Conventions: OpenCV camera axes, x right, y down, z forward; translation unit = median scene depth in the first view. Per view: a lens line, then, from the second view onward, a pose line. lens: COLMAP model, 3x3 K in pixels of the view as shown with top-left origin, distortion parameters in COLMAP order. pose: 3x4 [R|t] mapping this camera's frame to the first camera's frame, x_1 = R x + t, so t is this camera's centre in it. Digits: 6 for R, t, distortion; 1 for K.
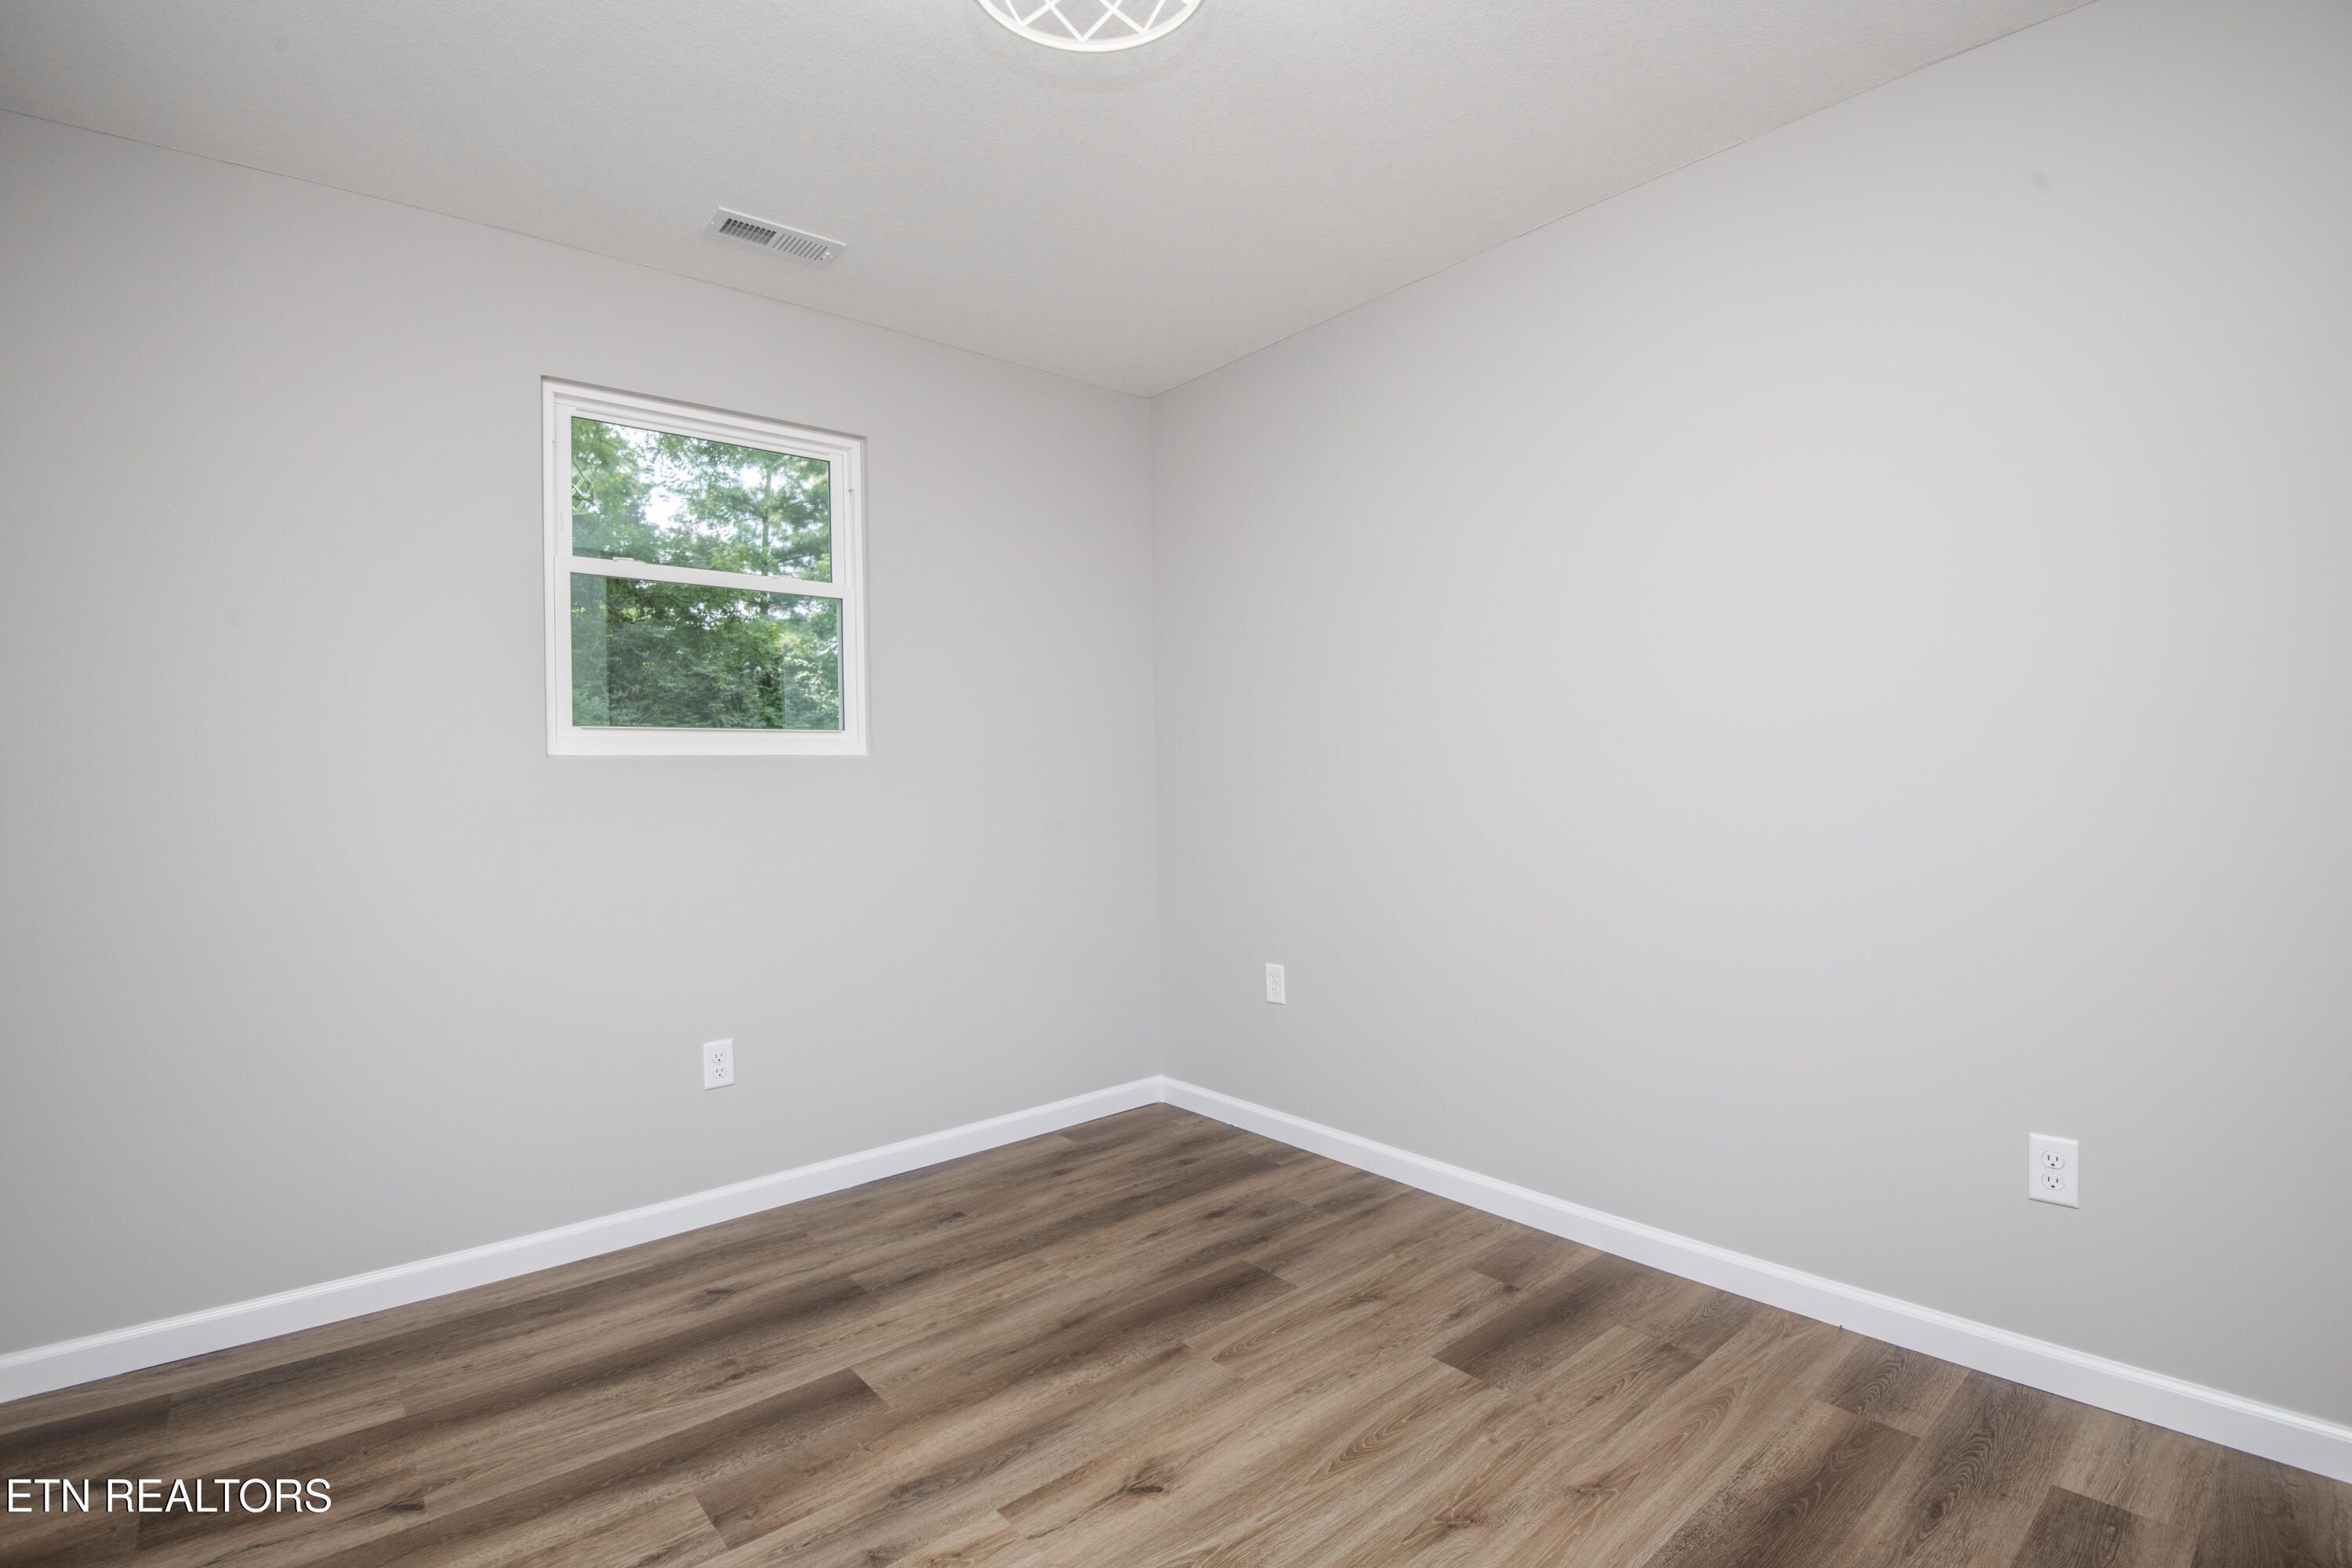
lens RADIAL K [[1086.3, 0, 1186.7], [0, 1086.3, 779.5], [0, 0, 1]] dist [-0.008217, -0.023141]
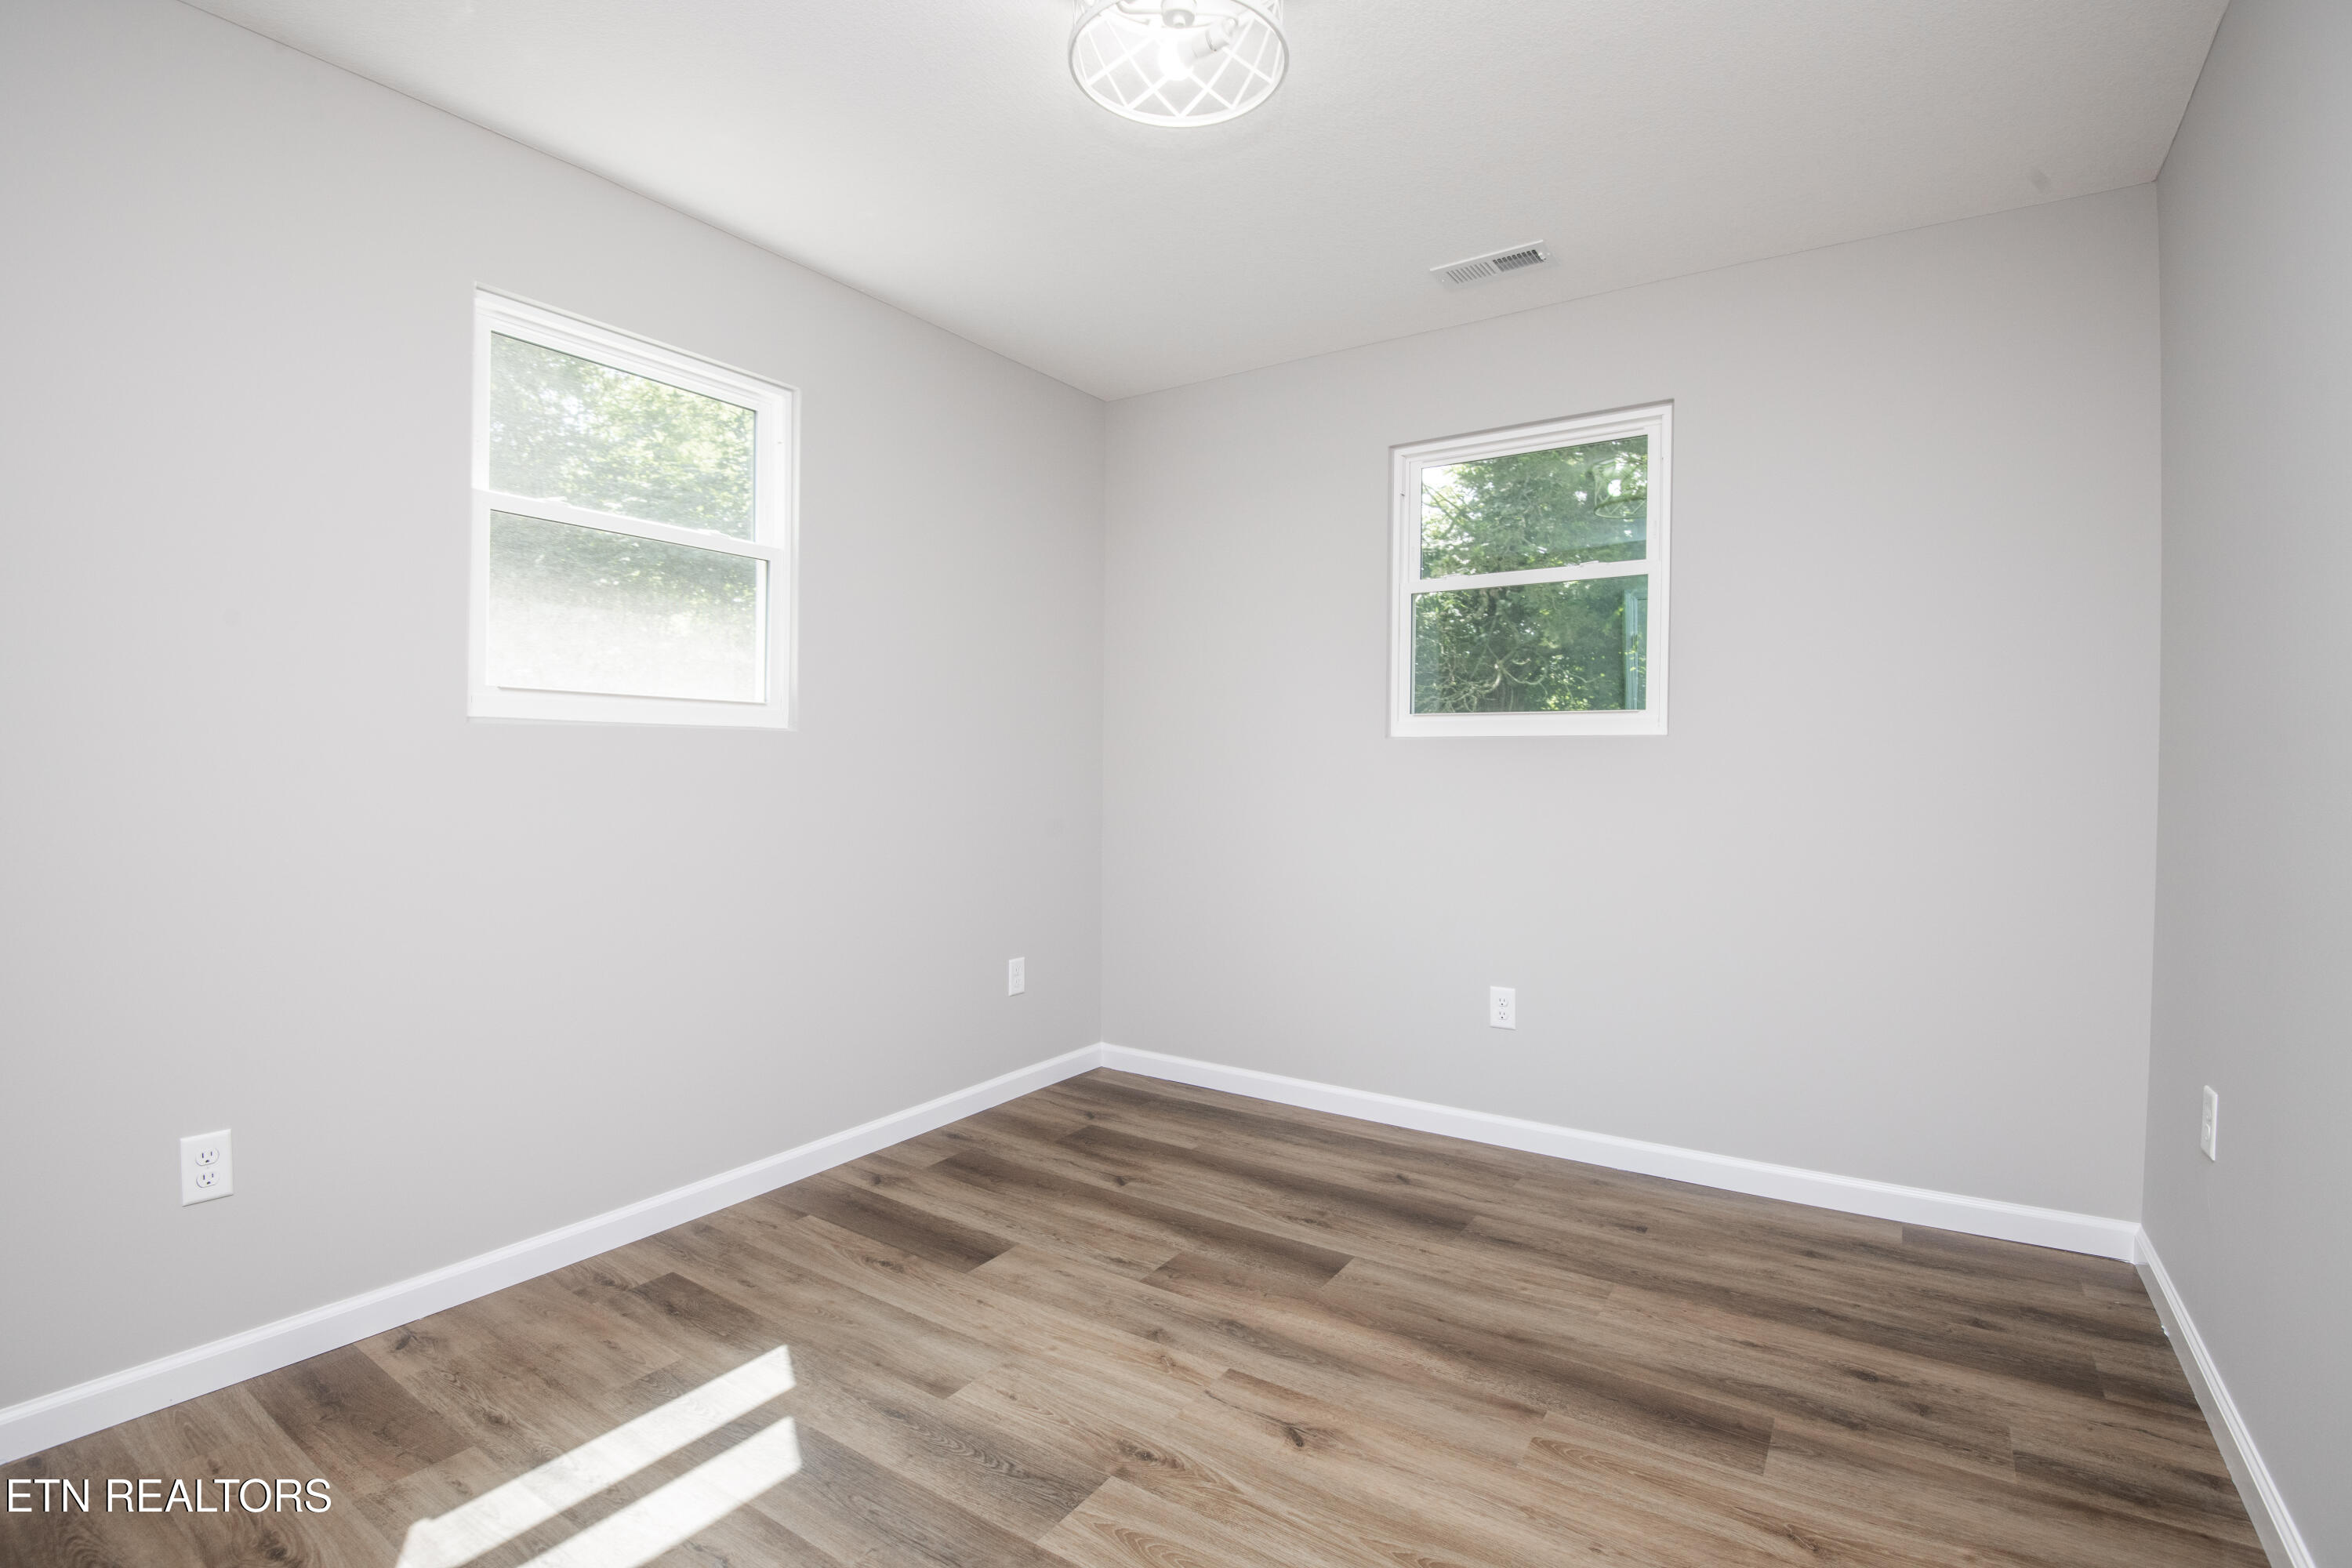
lens RADIAL K [[1086.3, 0, 1186.7], [0, 1086.3, 779.5], [0, 0, 1]] dist [-0.008217, -0.023141]
pose [[0.269728, 0.036336, -0.962251, 0.706255], [-0.012950, 0.999334, 0.034106, -0.014357], [0.962850, 0.003262, 0.270019, 0.464739]]
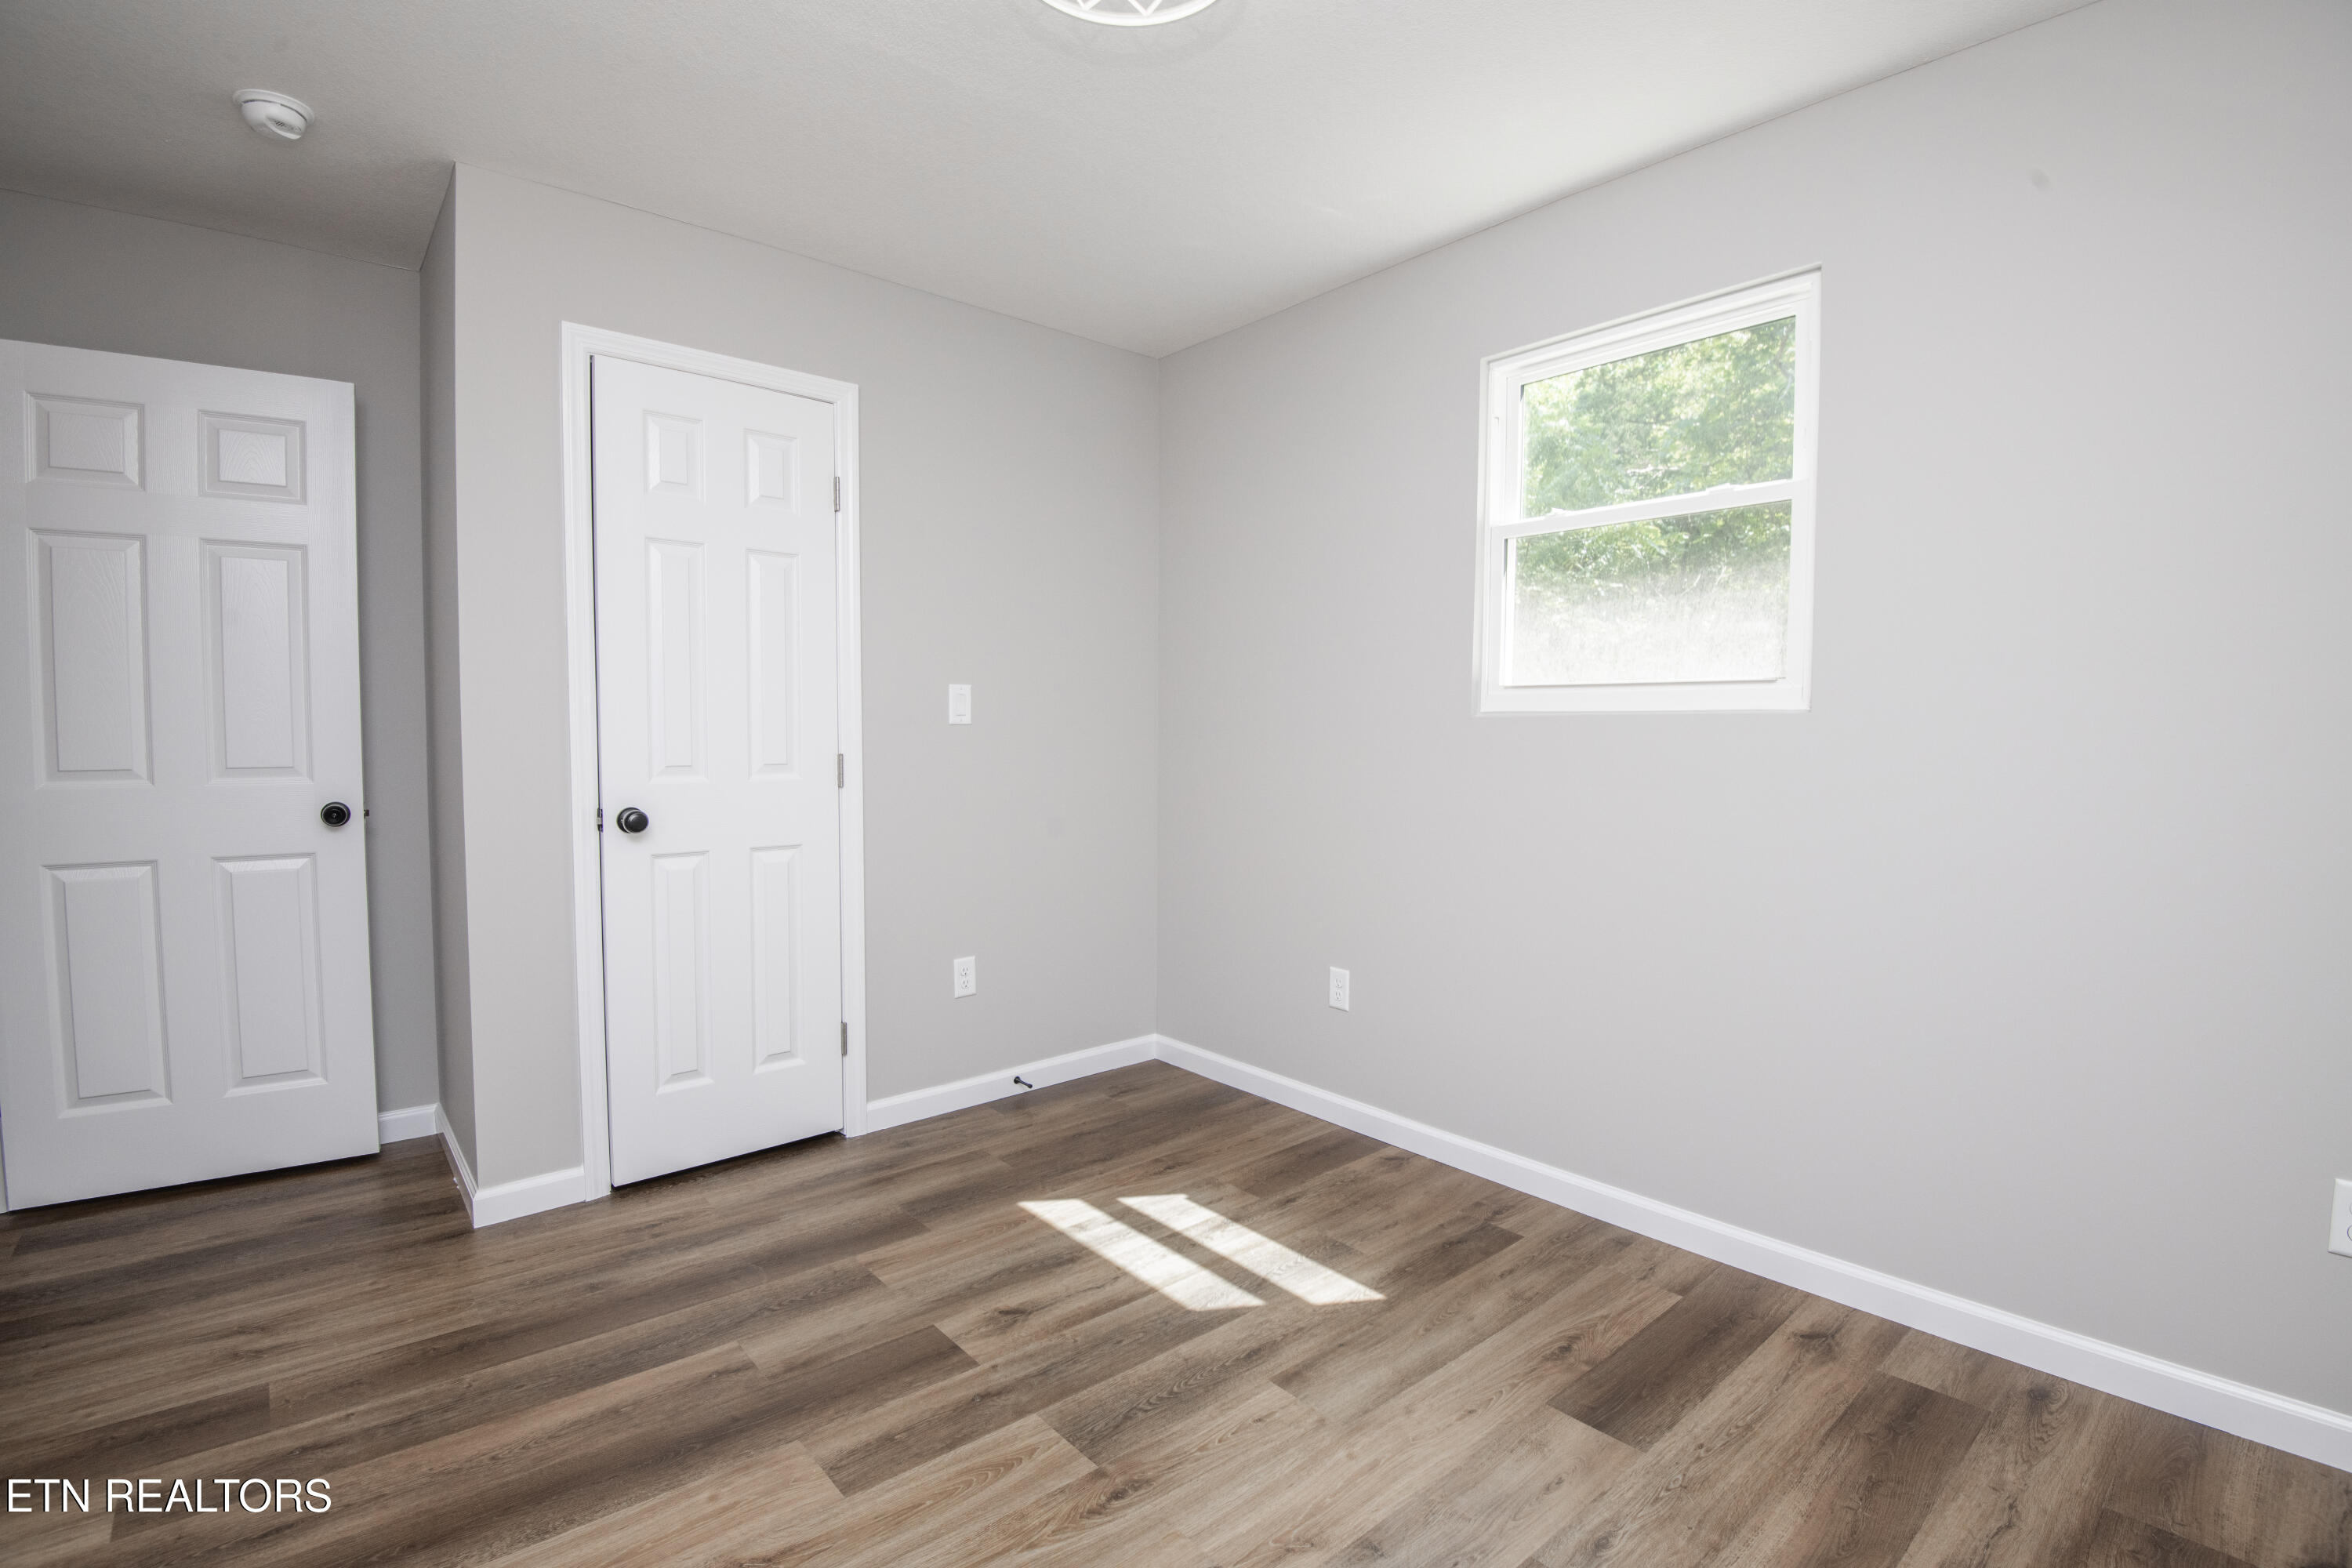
lens RADIAL K [[1086.3, 0, 1186.7], [0, 1086.3, 779.5], [0, 0, 1]] dist [-0.008217, -0.023141]
pose [[-0.999901, 0.013997, -0.001676, -0.090331], [0.013905, 0.998850, 0.045882, -0.014357], [0.002316, 0.045854, -0.998945, 1.358262]]
